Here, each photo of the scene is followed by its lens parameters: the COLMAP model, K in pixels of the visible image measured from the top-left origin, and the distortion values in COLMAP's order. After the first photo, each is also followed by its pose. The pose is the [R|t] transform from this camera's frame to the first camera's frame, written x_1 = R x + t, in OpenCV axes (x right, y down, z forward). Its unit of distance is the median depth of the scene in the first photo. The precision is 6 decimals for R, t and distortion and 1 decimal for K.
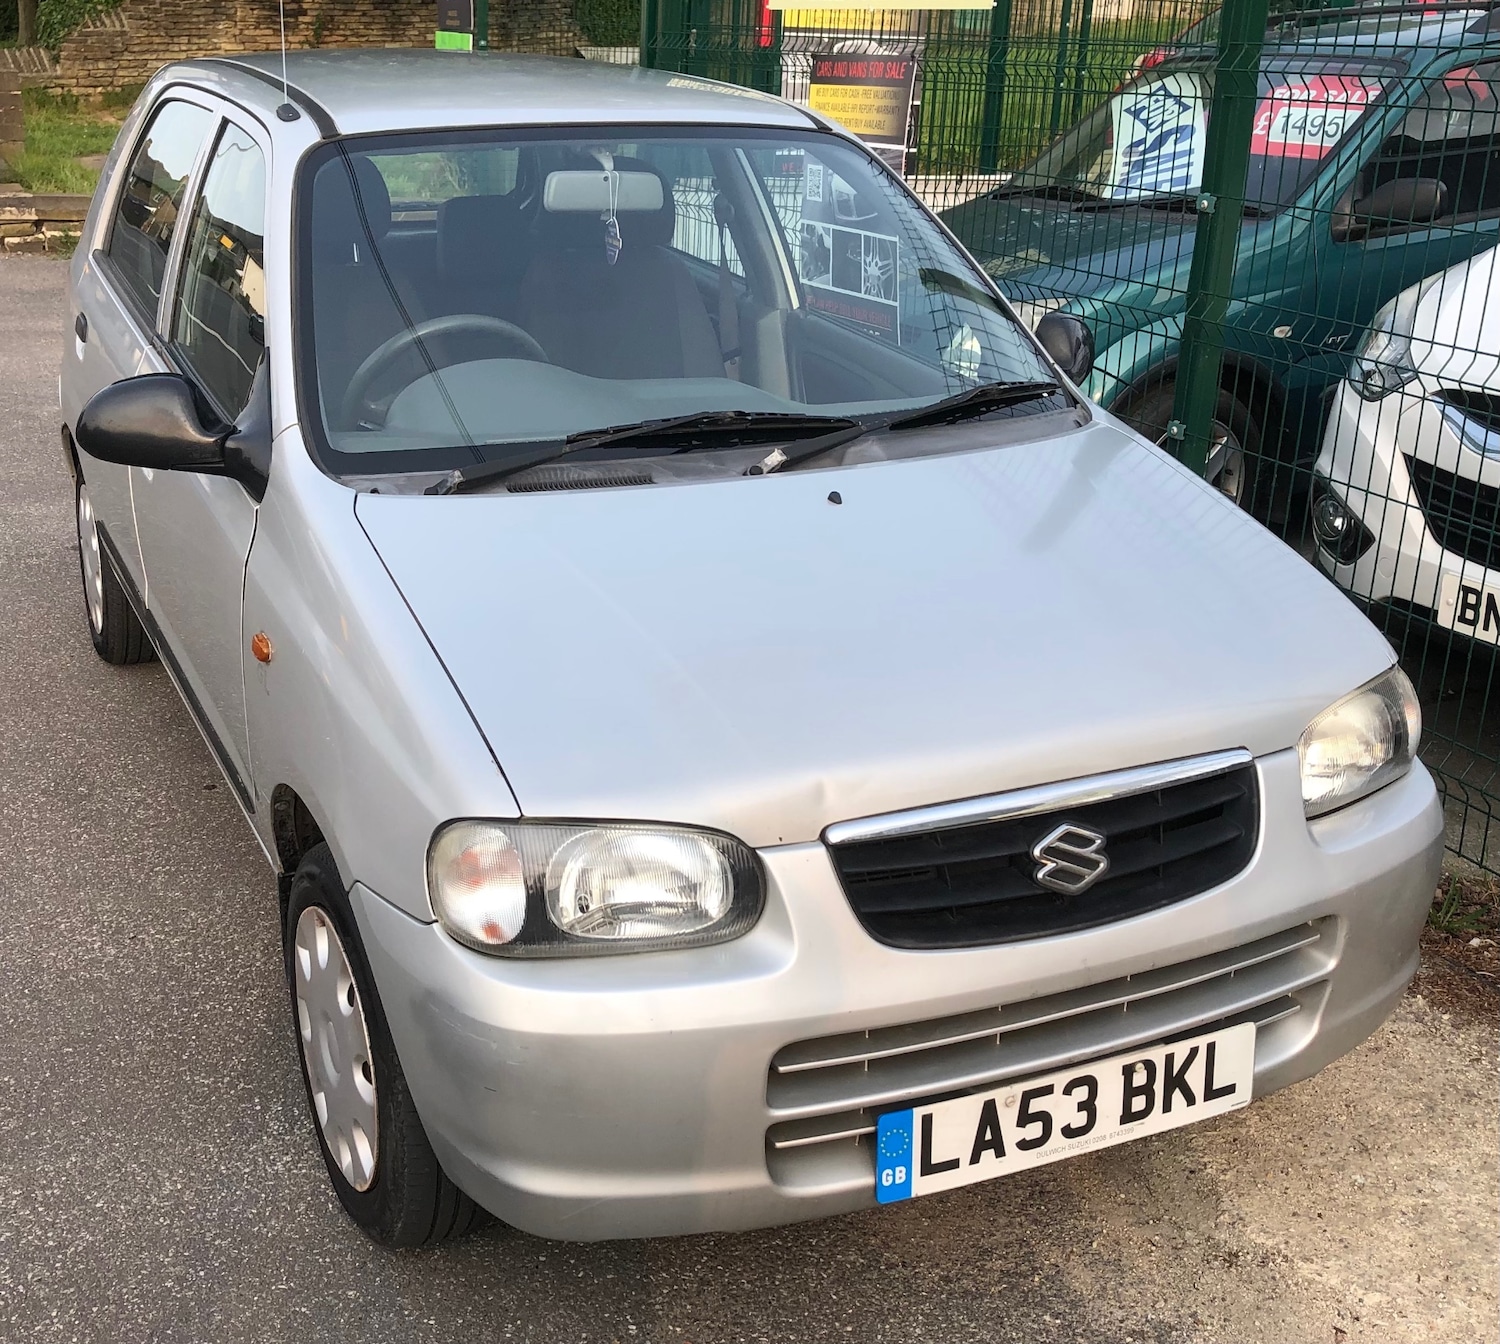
lens RADIAL K [[1815.4, 0, 744.9], [0, 1815.4, 683.1], [0, 0, 1]] dist [0.018949, 0.000000]
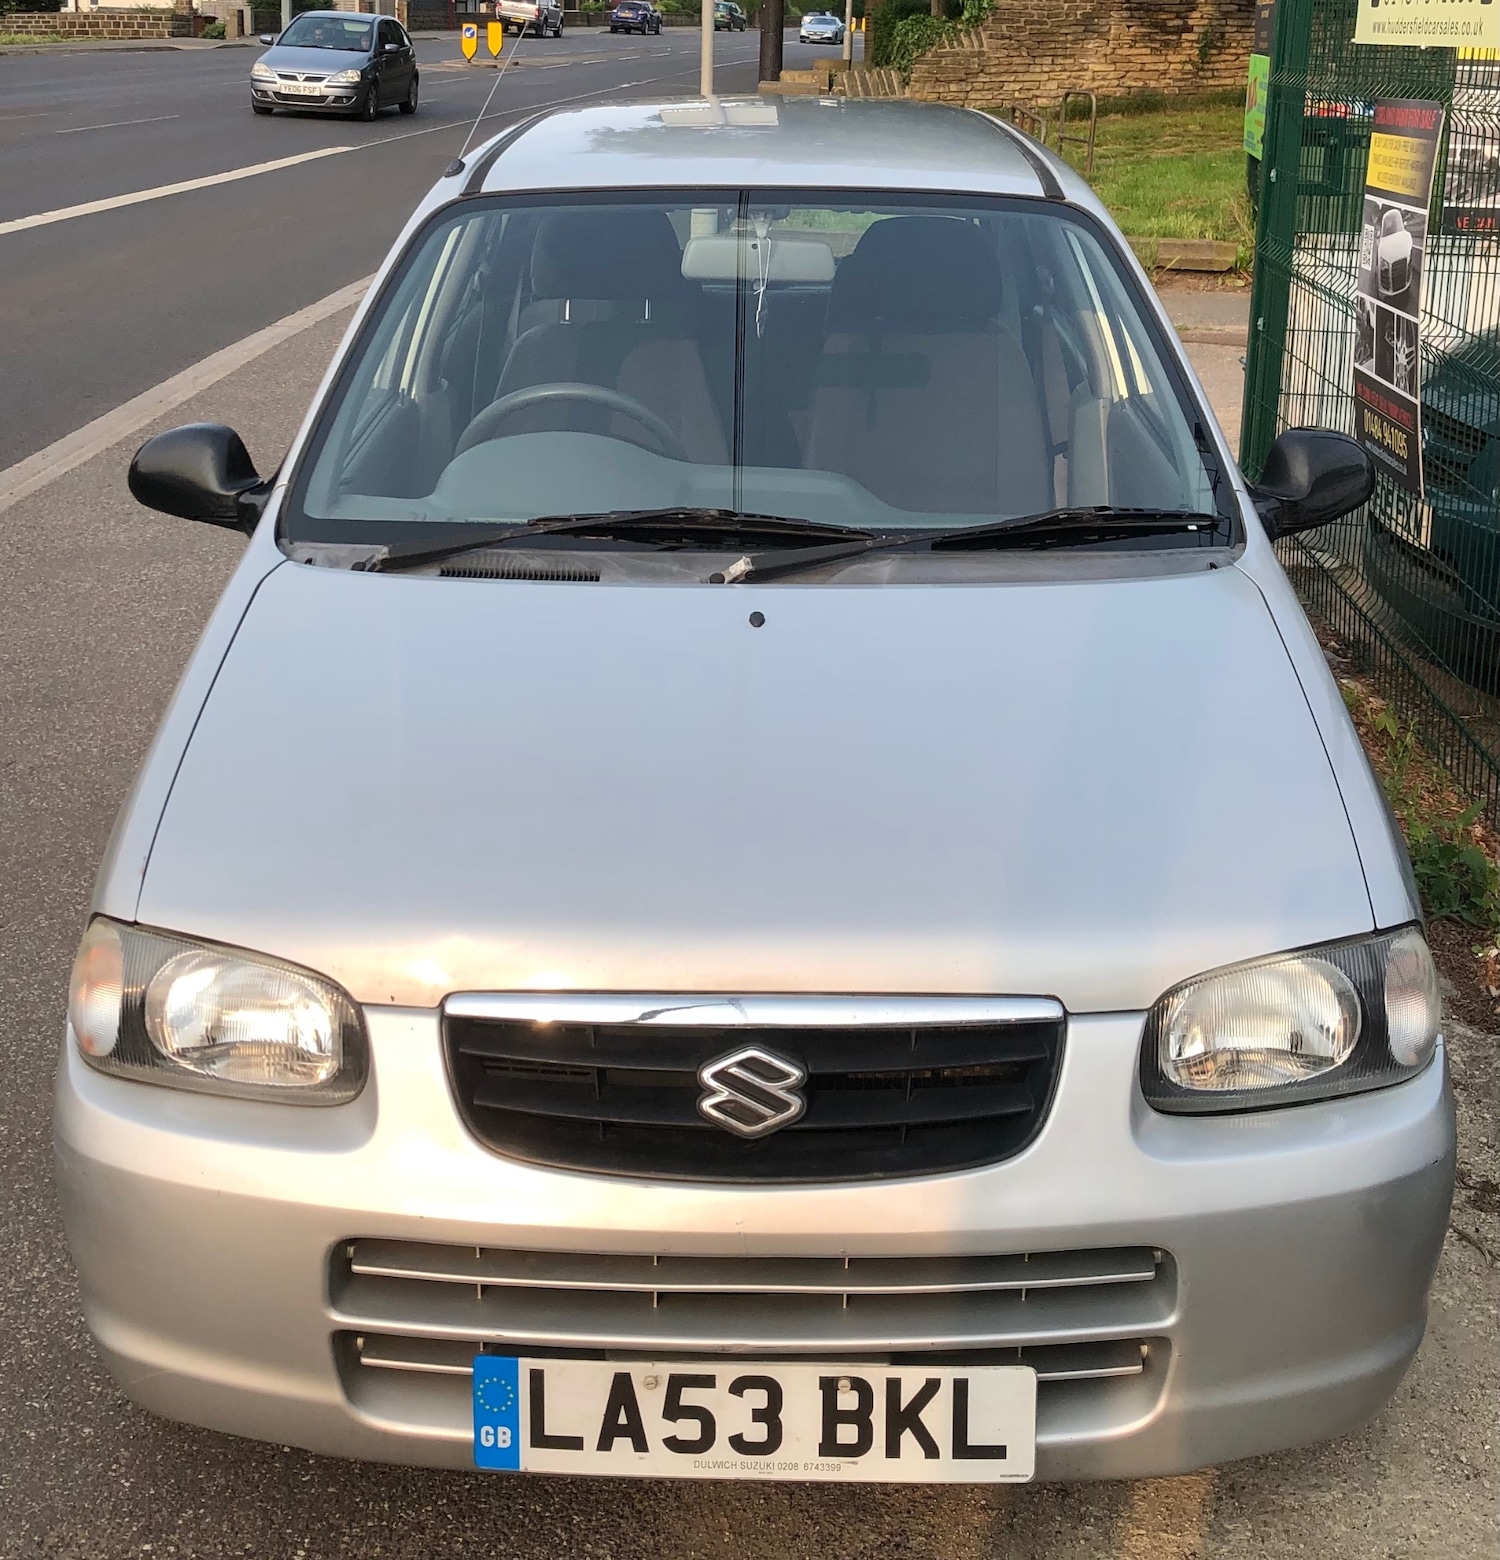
lens RADIAL K [[2230.8, 0, 810.2], [0, 2230.8, 566.5], [0, 0, 1]] dist [-0.008788, 0.000000]
pose [[0.899558, 0.096176, -0.426082, 0.567564], [-0.143875, 0.986264, -0.081132, -0.052408], [0.412427, 0.134286, 0.901039, 0.093082]]
